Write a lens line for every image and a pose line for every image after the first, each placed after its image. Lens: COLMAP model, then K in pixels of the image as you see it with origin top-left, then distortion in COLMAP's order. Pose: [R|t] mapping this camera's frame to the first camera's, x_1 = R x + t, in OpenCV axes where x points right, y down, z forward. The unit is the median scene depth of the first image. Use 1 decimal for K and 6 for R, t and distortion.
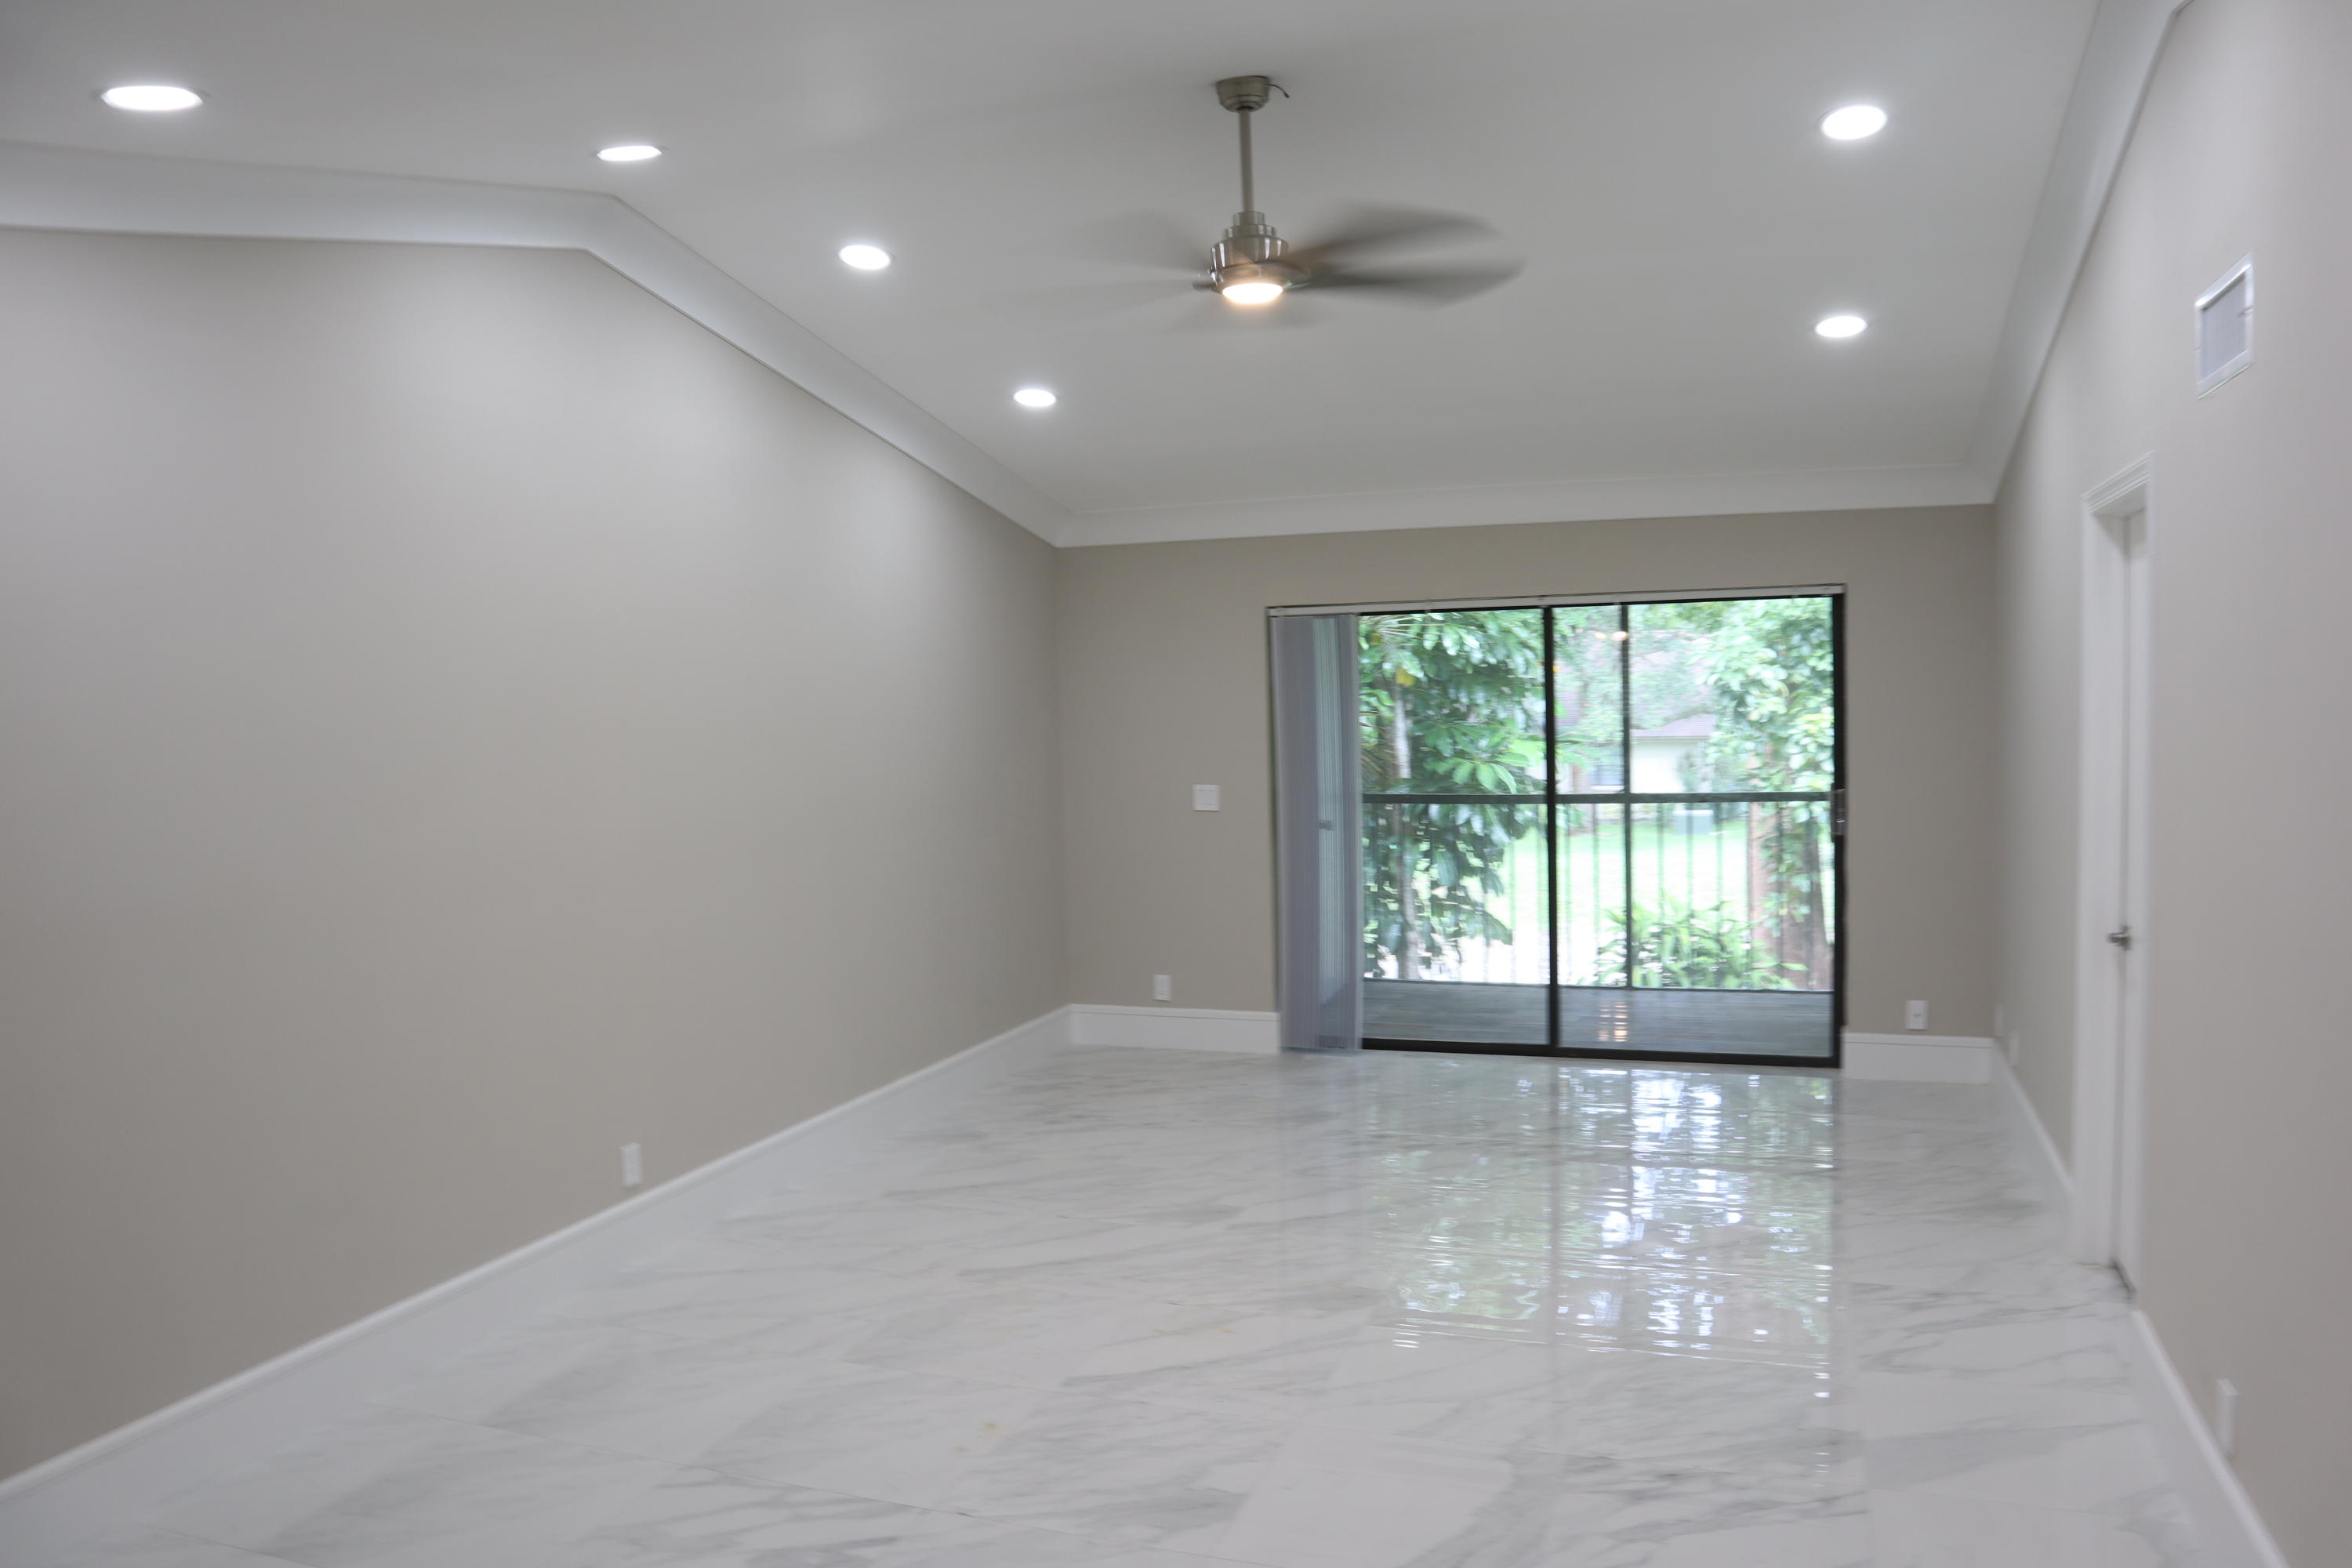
lens RADIAL K [[1649.2, 0, 1204.1], [0, 1649.2, 784.4], [0, 0, 1]] dist [-0.133379, 0.094725]
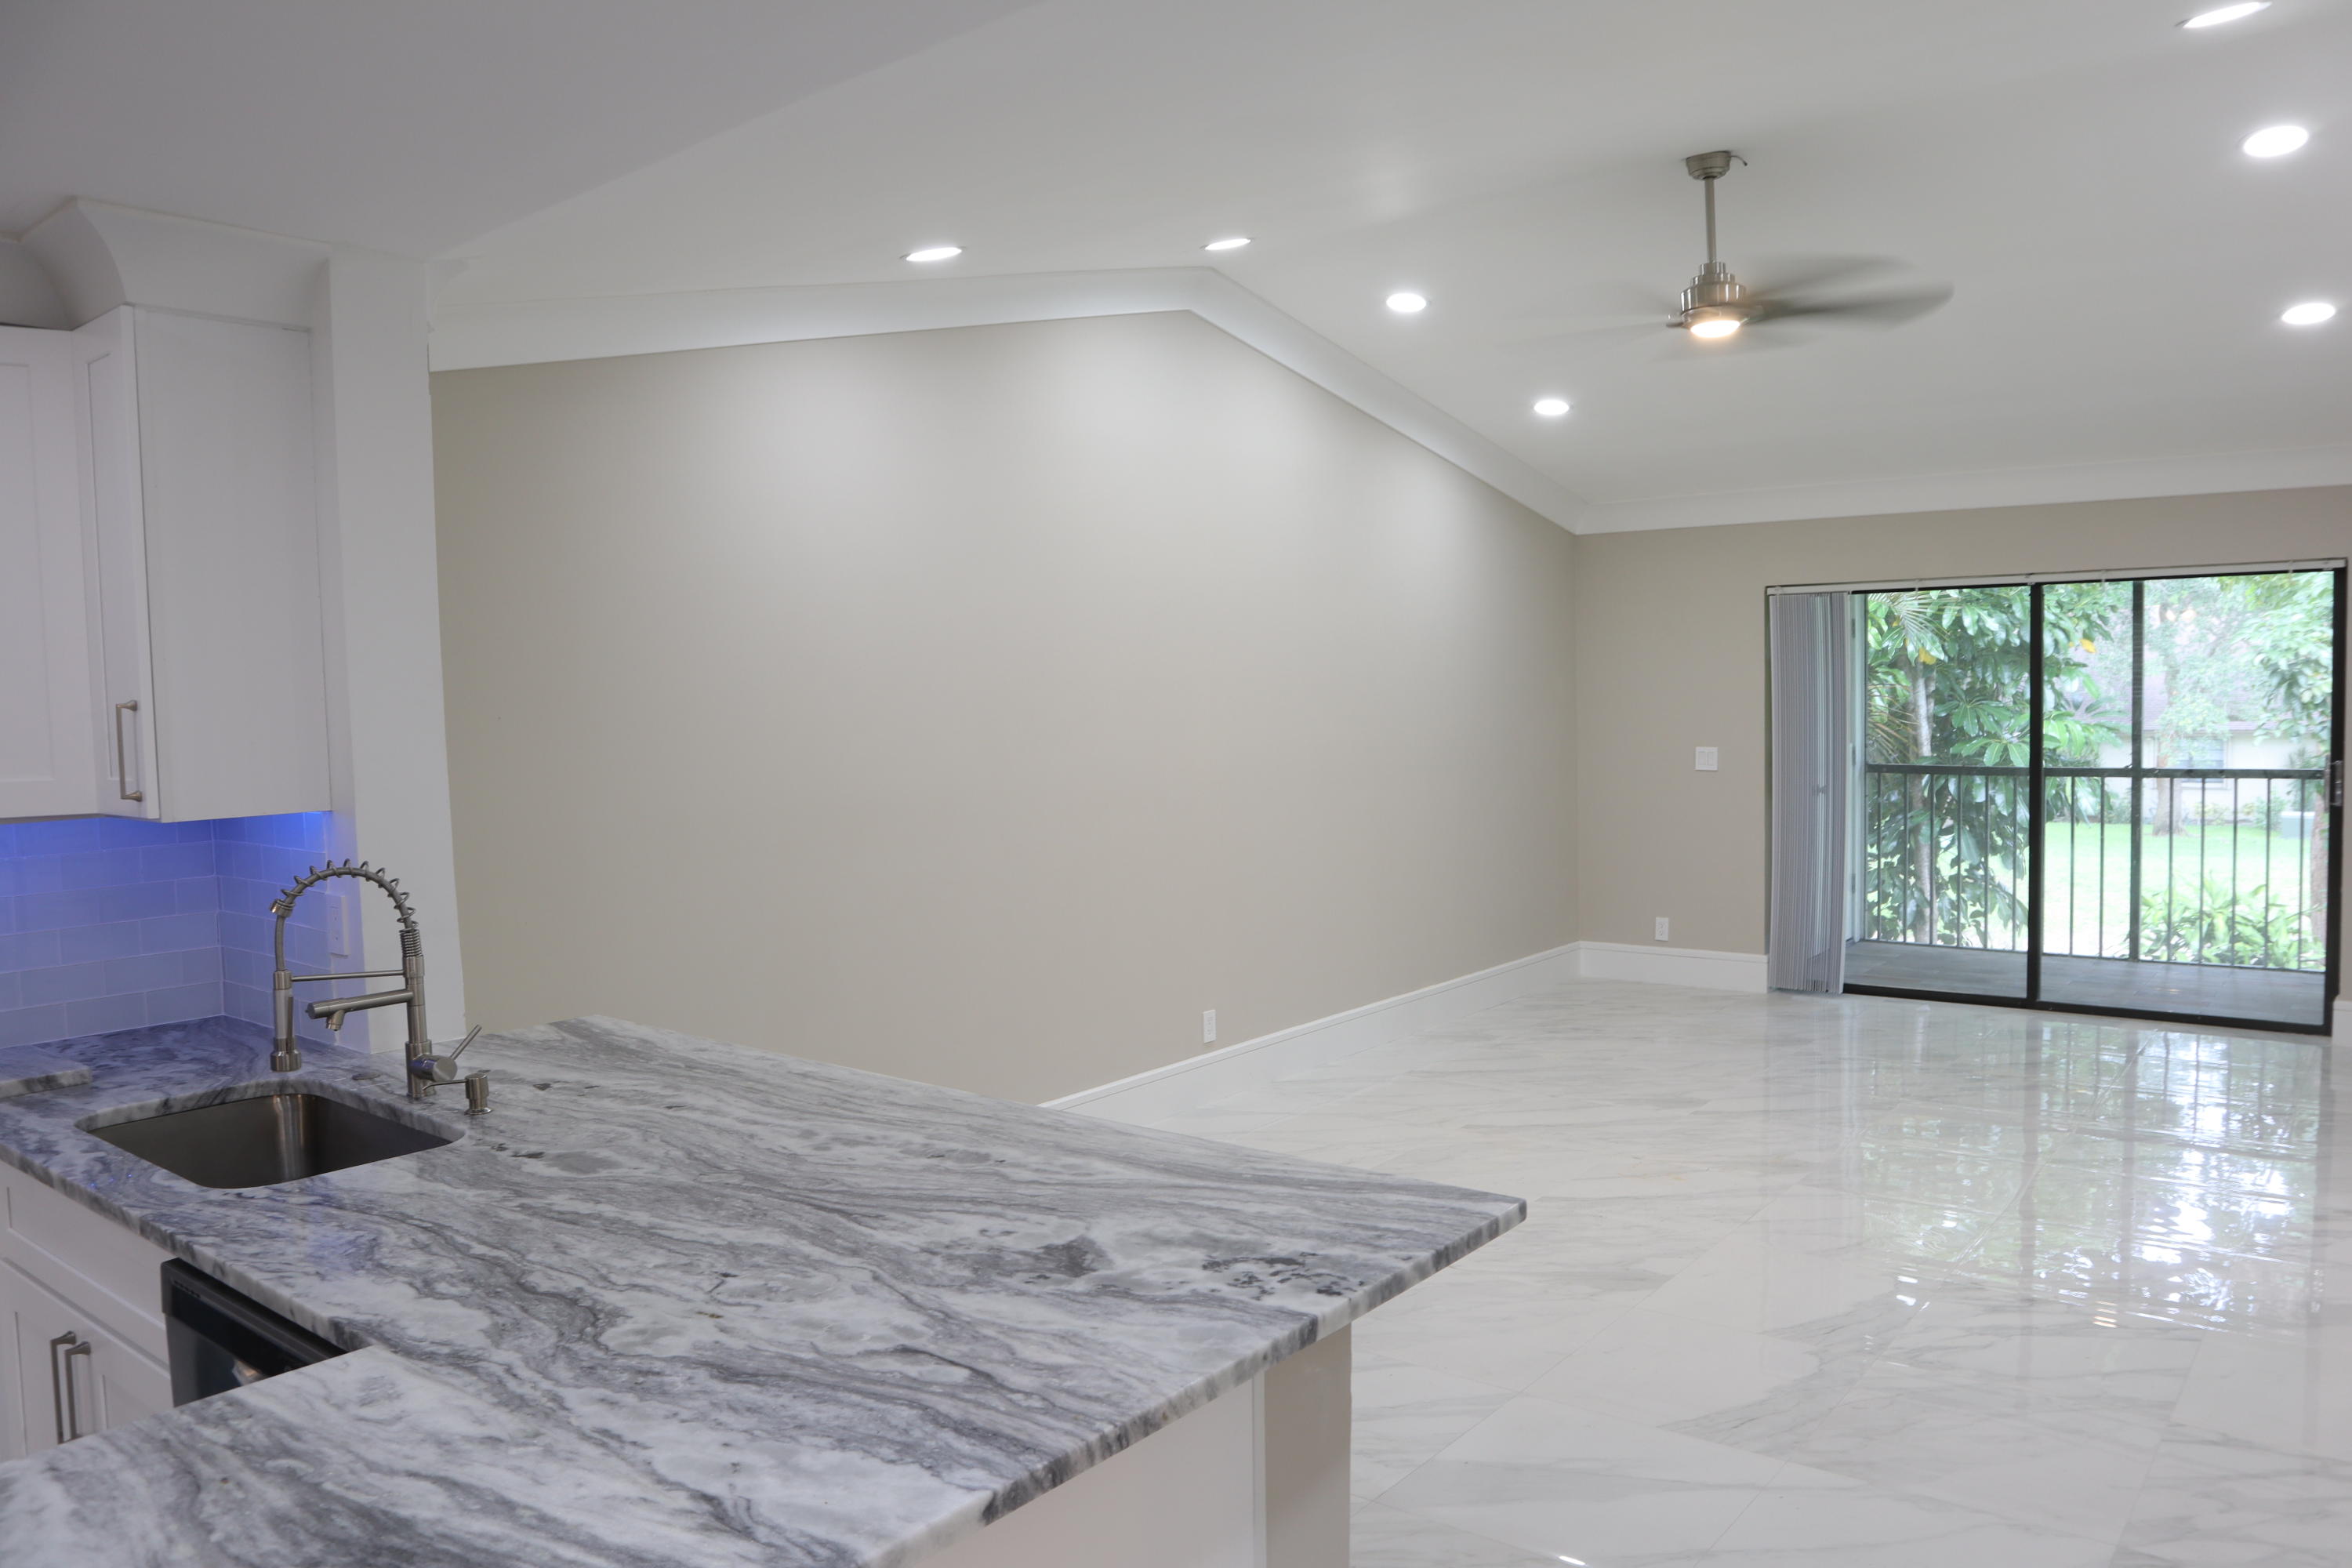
lens RADIAL K [[1652.9, 0, 1189.4], [0, 1652.9, 791.2], [0, 0, 1]] dist [-0.129040, 0.077154]
pose [[0.943843, 0.026602, -0.329322, 0.034992], [-0.022205, 0.999607, 0.017108, 0.018701], [0.329647, -0.008834, 0.944063, -0.150803]]
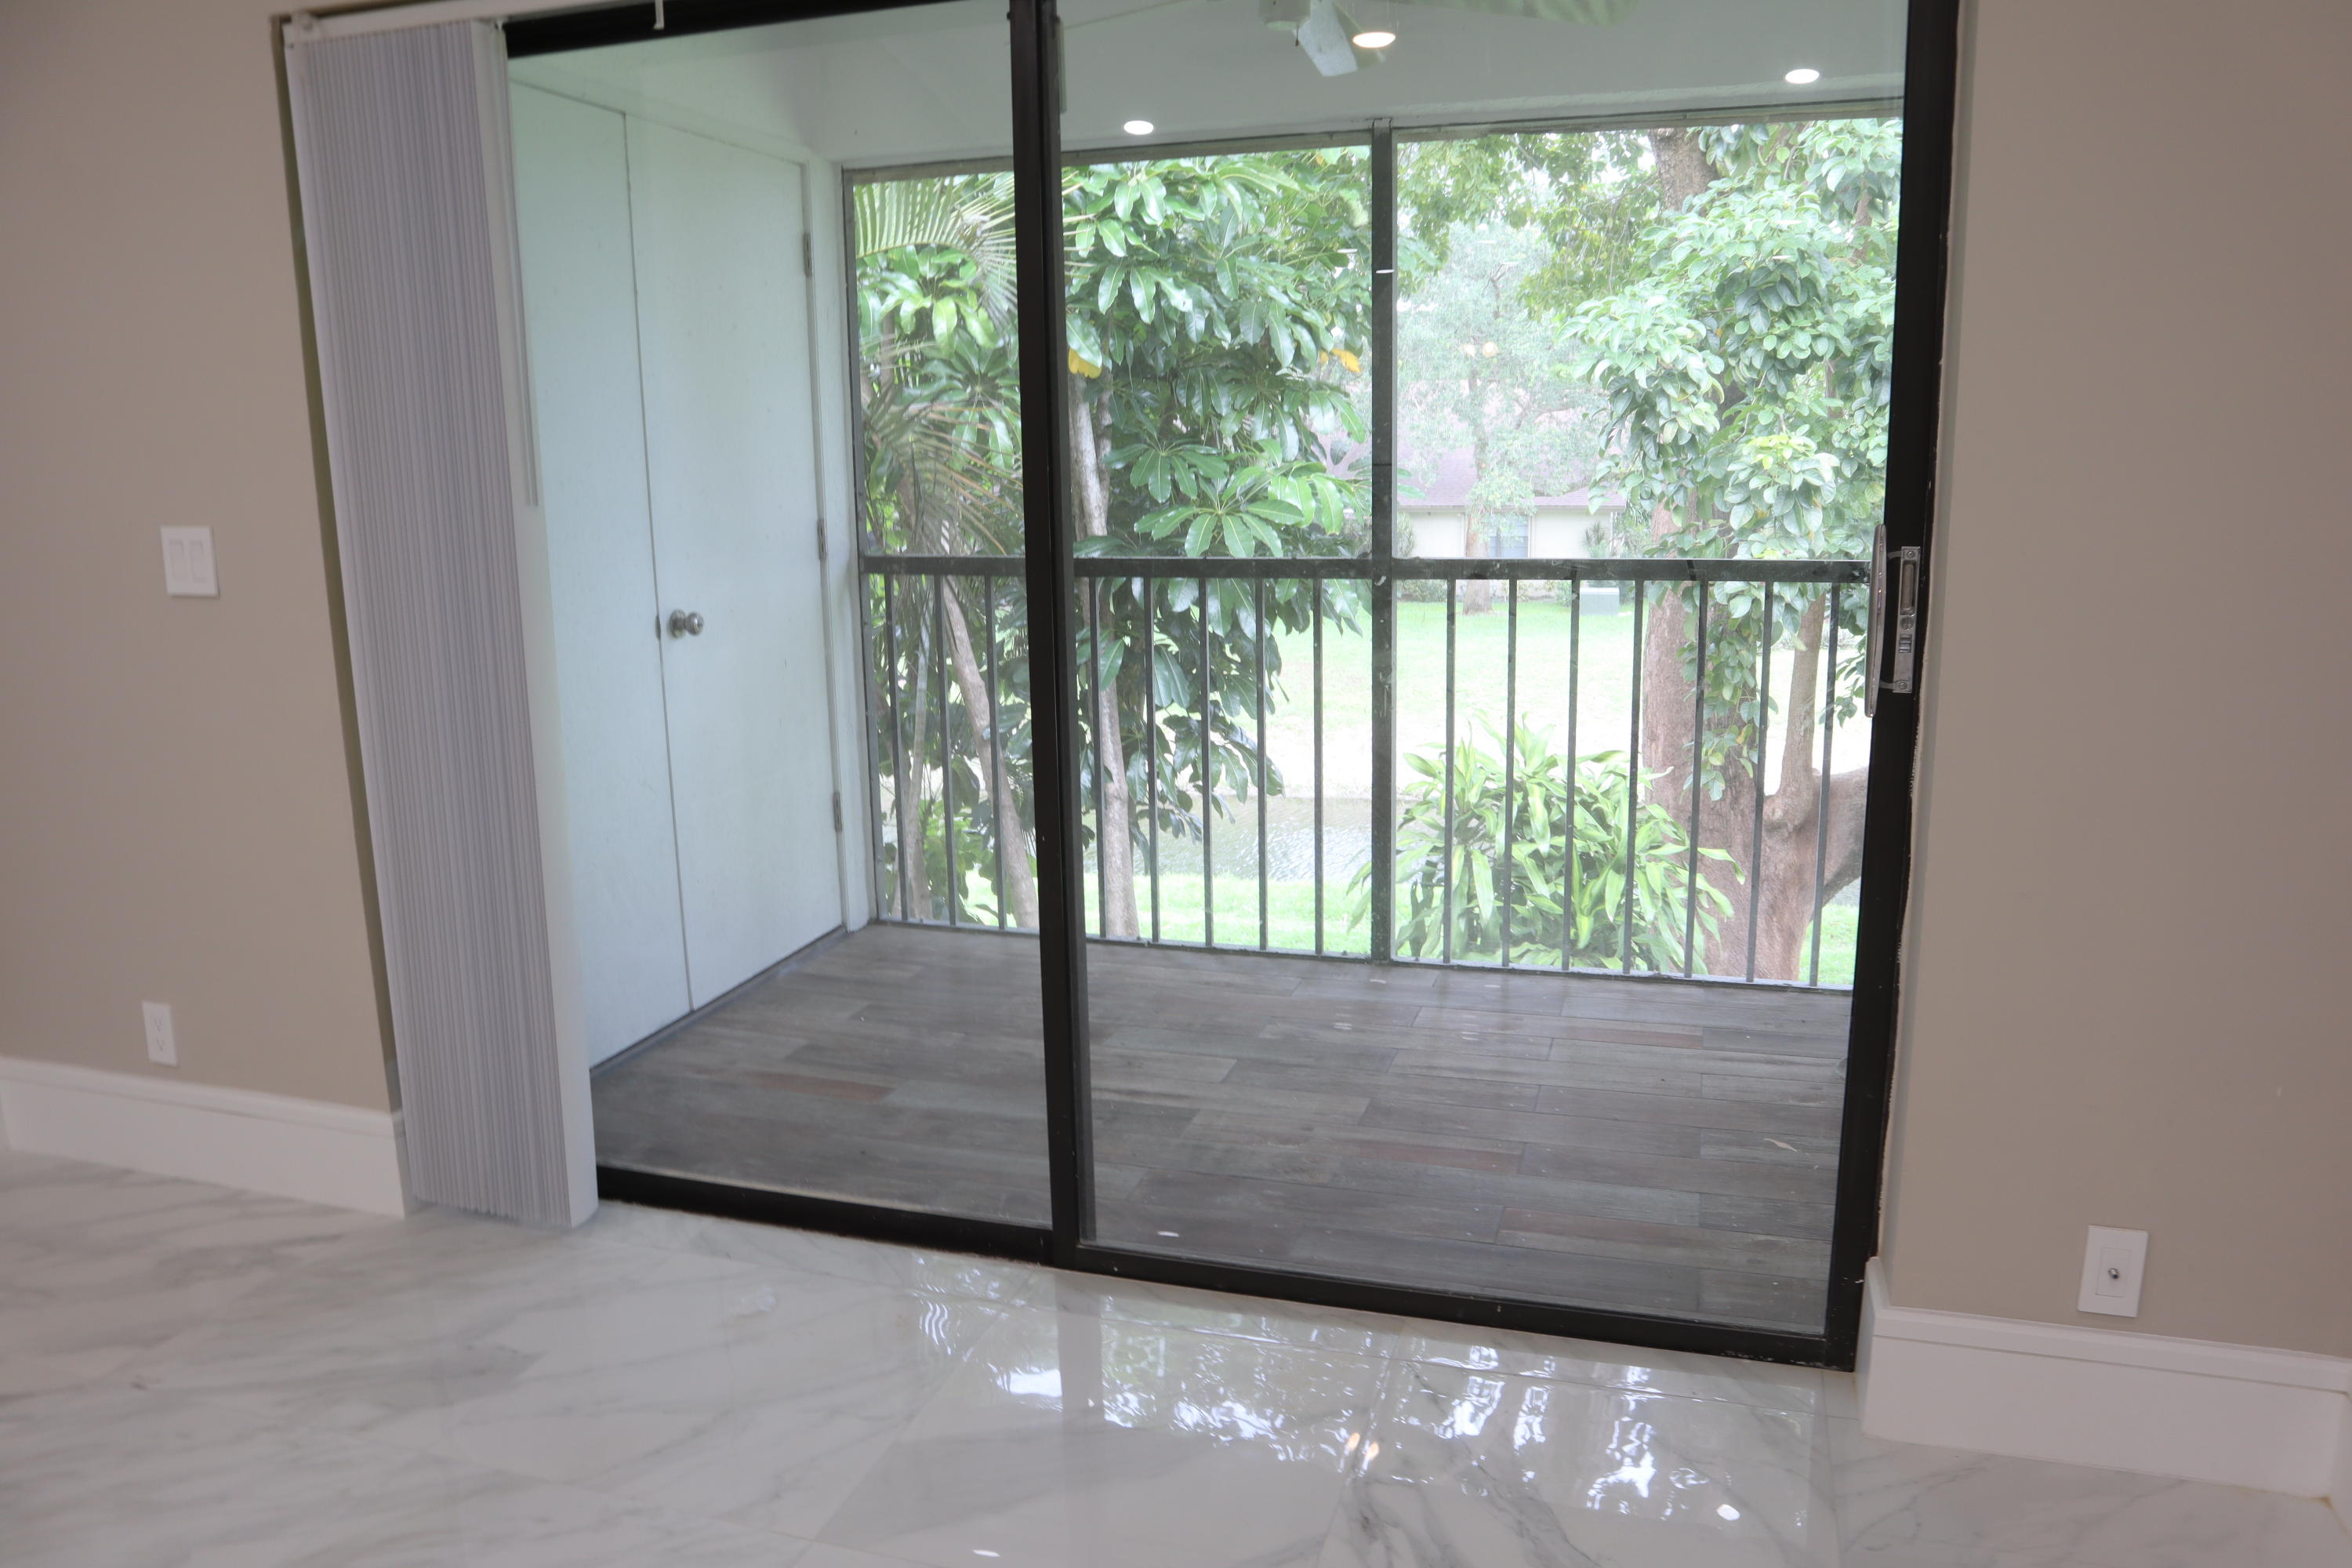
lens RADIAL K [[1664.8, 0, 1195.3], [0, 1664.8, 807.7], [0, 0, 1]] dist [-0.128906, 0.093046]
pose [[0.998854, 0.002429, 0.047790, 0.213621], [-0.009551, 0.988736, 0.149368, 0.006751], [-0.046889, -0.149653, 0.987626, 0.613307]]
